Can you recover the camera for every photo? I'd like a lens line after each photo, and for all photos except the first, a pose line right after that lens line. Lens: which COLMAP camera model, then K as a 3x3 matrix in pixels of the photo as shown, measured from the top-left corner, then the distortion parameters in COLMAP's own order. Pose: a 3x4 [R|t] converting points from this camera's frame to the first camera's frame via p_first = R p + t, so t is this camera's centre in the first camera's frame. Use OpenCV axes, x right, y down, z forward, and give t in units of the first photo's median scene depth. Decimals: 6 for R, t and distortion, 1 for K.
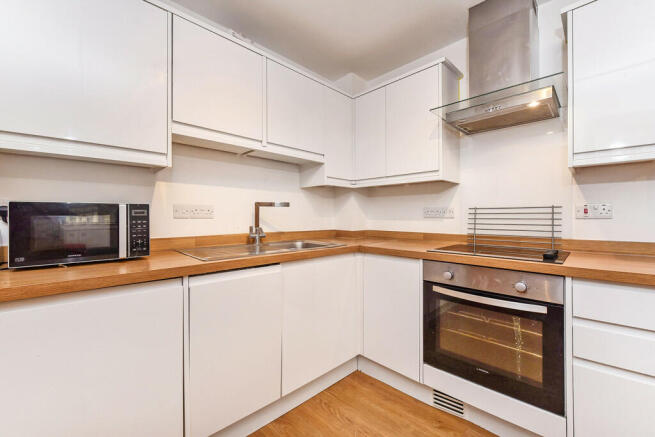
lens RADIAL K [[271.8, 0, 327.6], [0, 271.8, 217.5], [0, 0, 1]] dist [-0.002917, -0.000081]
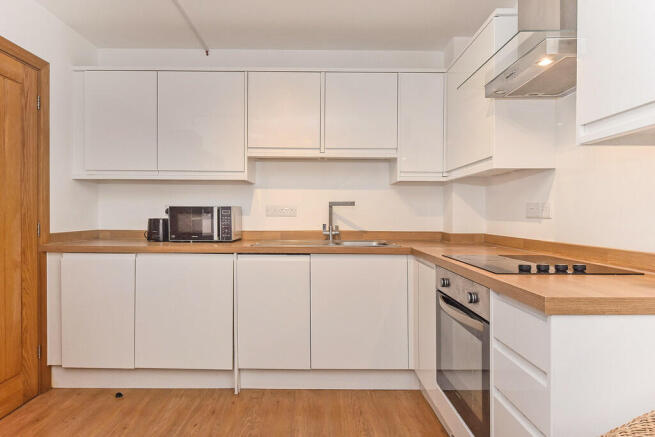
lens RADIAL K [[416.0, 0, 328.3], [0, 416.0, 217.6], [0, 0, 1]] dist [0.008401, 0.000717]
pose [[0.702782, 0.007017, -0.711371, 0.955874], [-0.007438, 0.999969, 0.002516, 0.002316], [0.711366, 0.003523, 0.702813, -0.177744]]
